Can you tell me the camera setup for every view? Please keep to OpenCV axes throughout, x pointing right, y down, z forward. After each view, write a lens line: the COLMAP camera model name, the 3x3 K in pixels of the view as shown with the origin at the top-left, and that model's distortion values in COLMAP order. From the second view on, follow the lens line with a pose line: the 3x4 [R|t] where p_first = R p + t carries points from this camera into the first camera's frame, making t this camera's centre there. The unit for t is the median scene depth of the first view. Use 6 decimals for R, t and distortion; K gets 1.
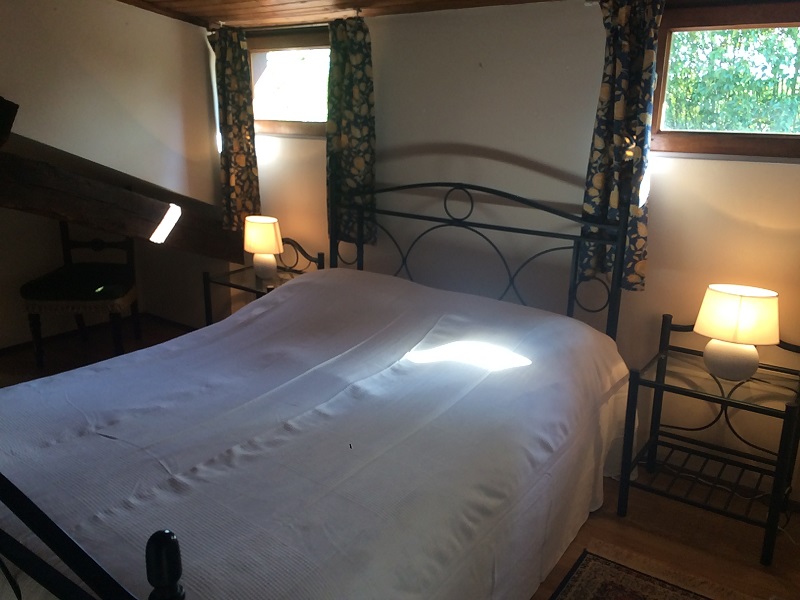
lens RADIAL K [[687.1, 0, 402.3], [0, 687.1, 304.4], [0, 0, 1]] dist [0.086400, -0.120363]
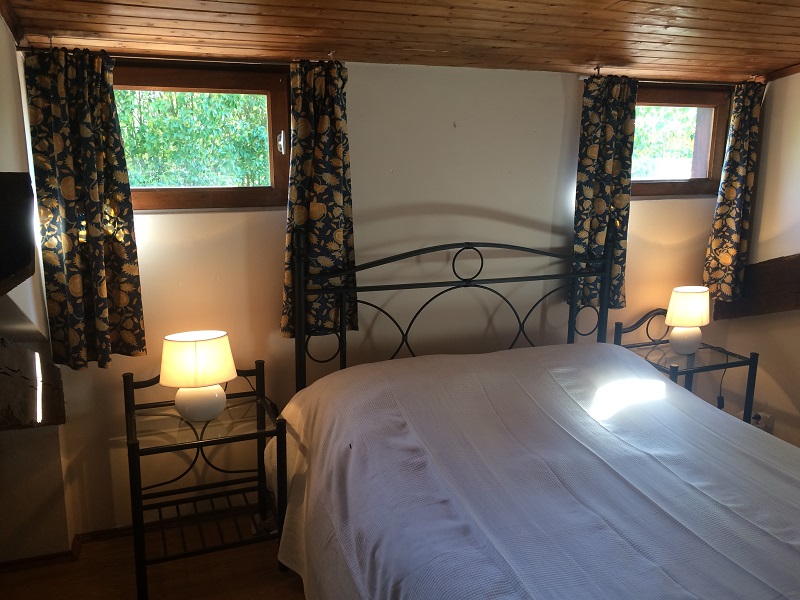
lens RADIAL K [[687.1, 0, 403.0], [0, 687.1, 298.5], [0, 0, 1]] dist [0.086400, -0.120363]
pose [[0.520051, -0.178316, 0.835315, -0.735603], [0.246096, 0.967775, 0.053379, -0.162134], [-0.817914, 0.177808, 0.547175, 0.519846]]
